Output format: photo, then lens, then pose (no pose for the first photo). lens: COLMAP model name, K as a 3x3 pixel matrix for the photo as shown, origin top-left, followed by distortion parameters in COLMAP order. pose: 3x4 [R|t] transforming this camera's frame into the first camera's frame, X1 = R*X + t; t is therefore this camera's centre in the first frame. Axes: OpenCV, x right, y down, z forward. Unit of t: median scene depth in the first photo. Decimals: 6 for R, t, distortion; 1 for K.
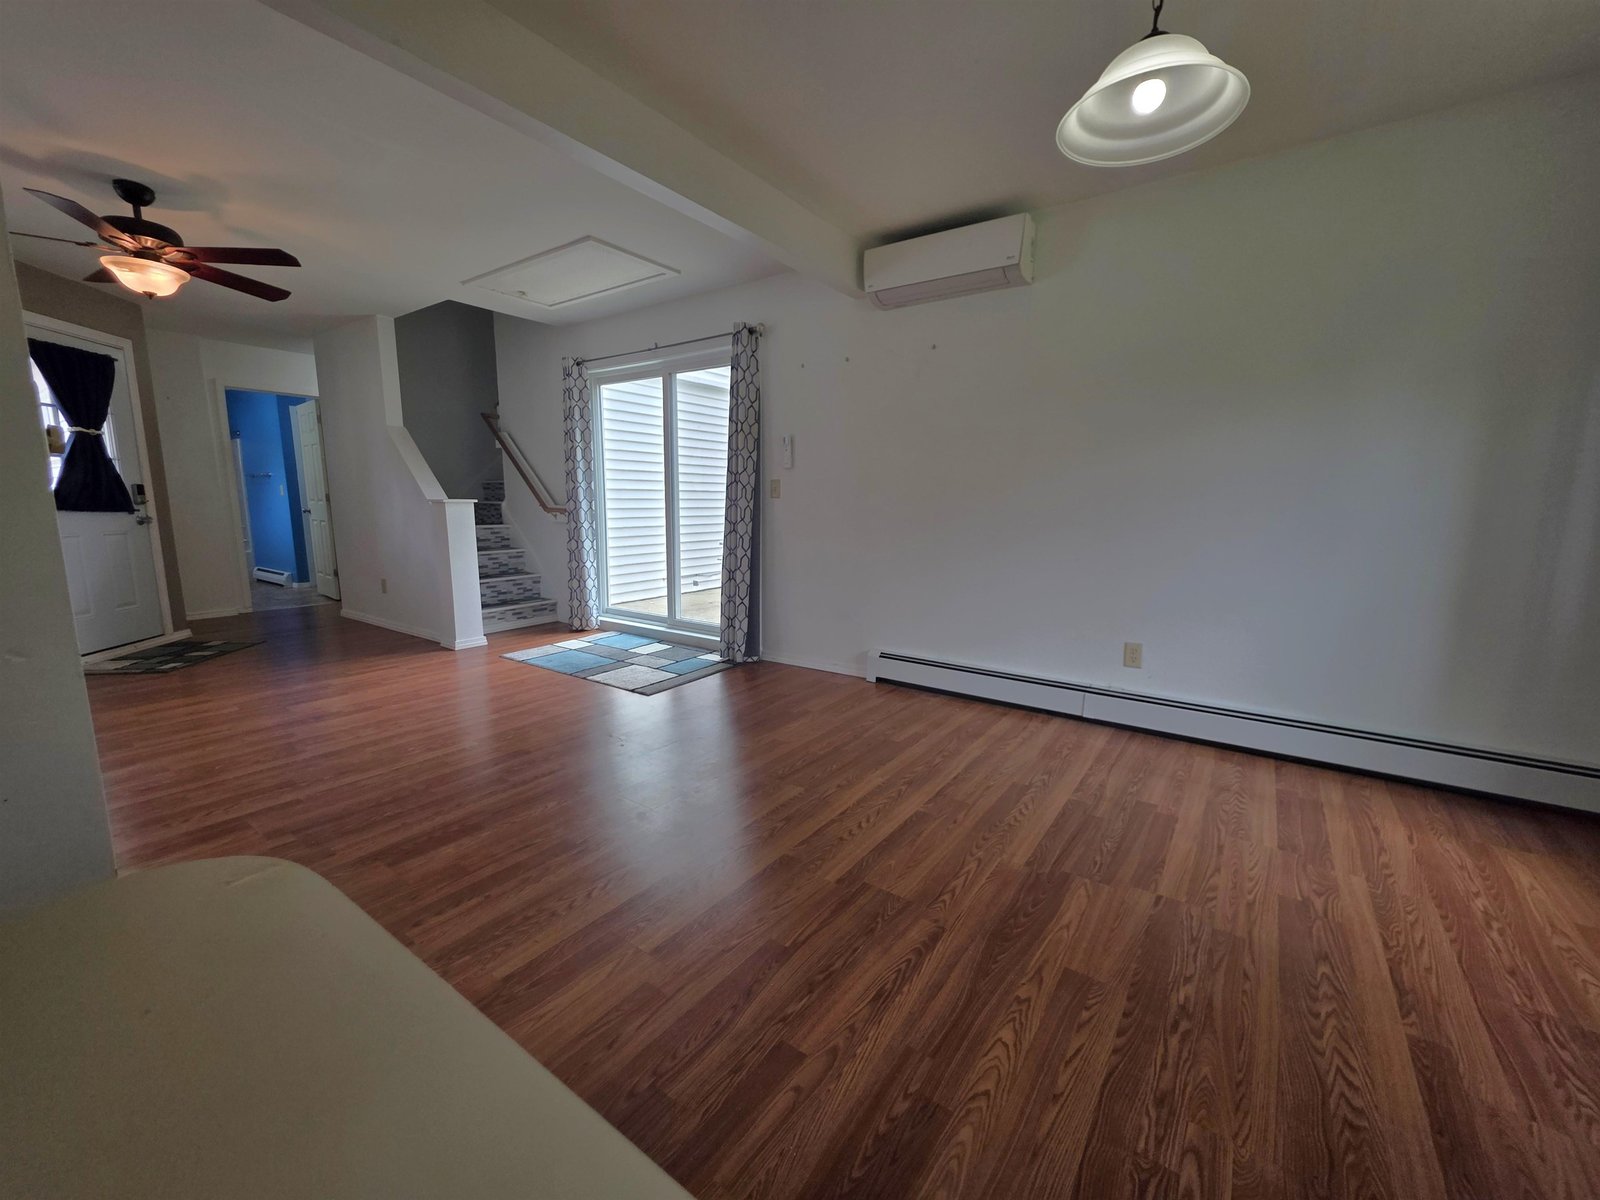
lens RADIAL K [[638.6, 0, 797.4], [0, 638.6, 599.1], [0, 0, 1]] dist [0.004043, -0.000885]
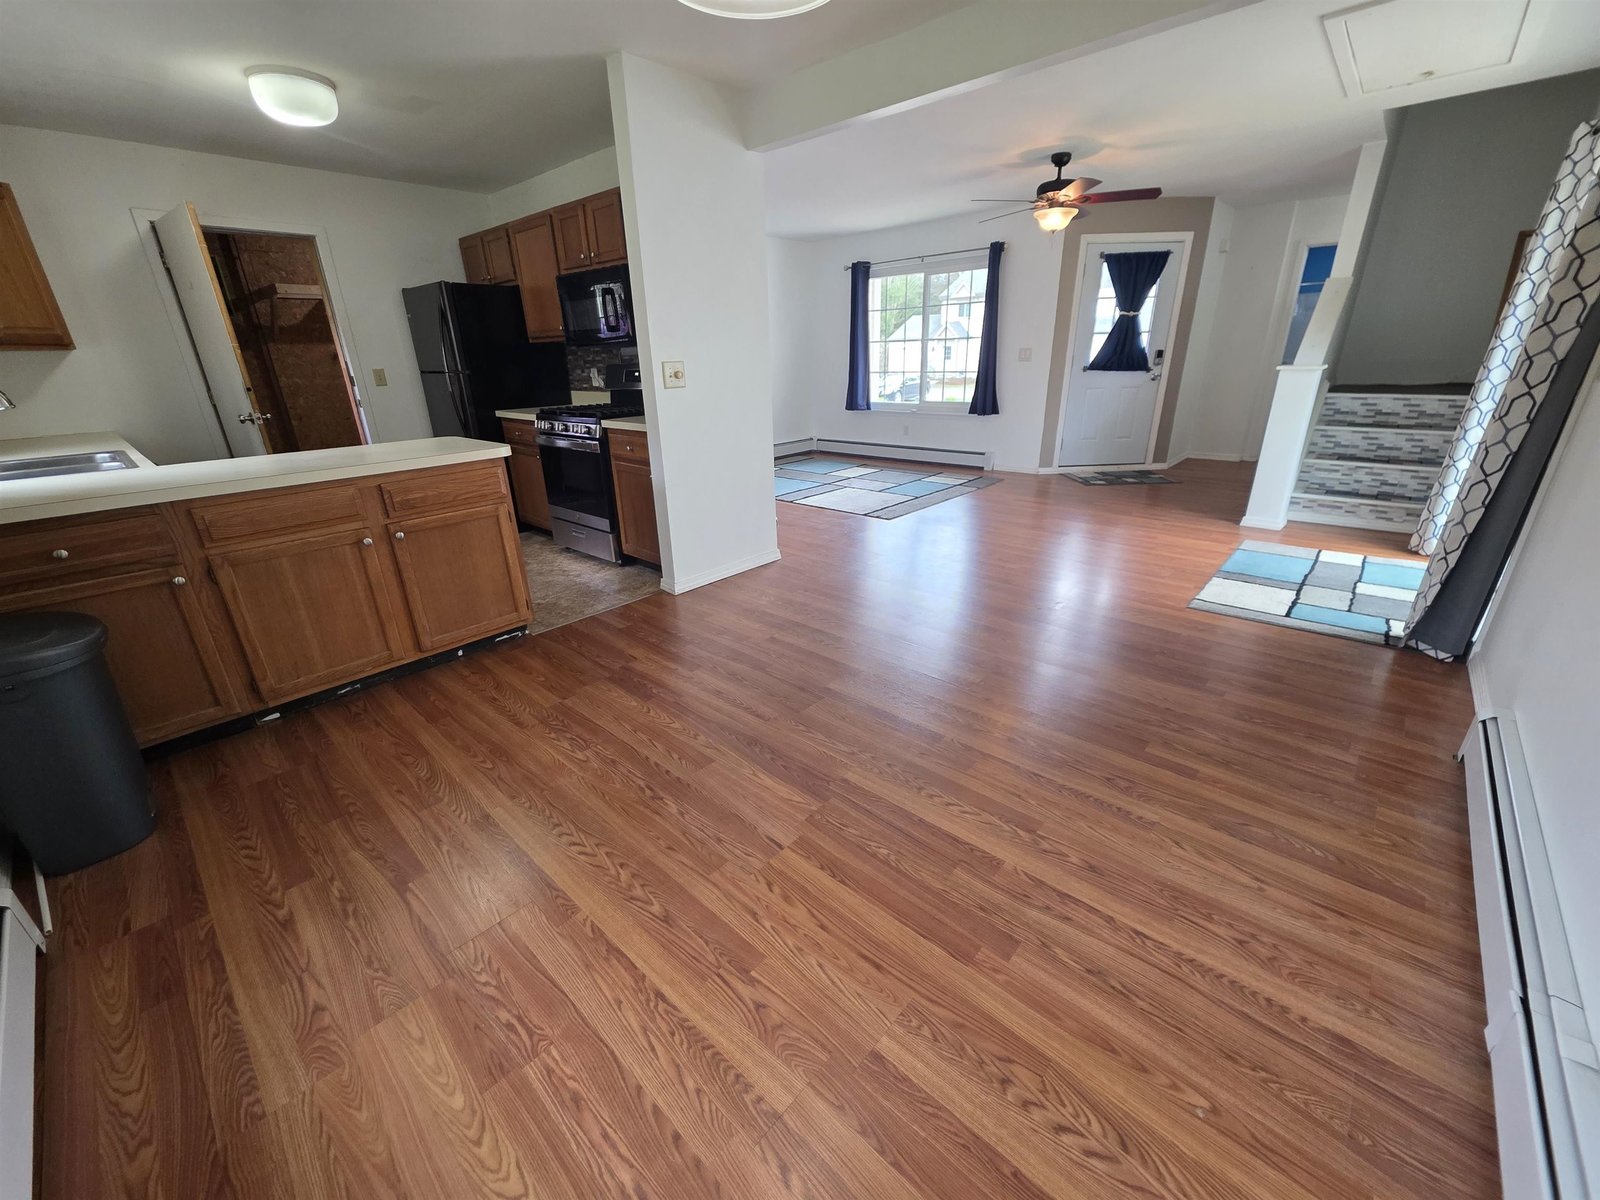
lens RADIAL K [[638.6, 0, 800.2], [0, 638.6, 603.7], [0, 0, 1]] dist [0.004043, -0.000885]
pose [[-0.110692, 0.365442, -0.924229, 1.188772], [-0.127857, 0.916980, 0.377888, -0.226939], [0.985596, 0.159998, -0.054778, 0.910706]]
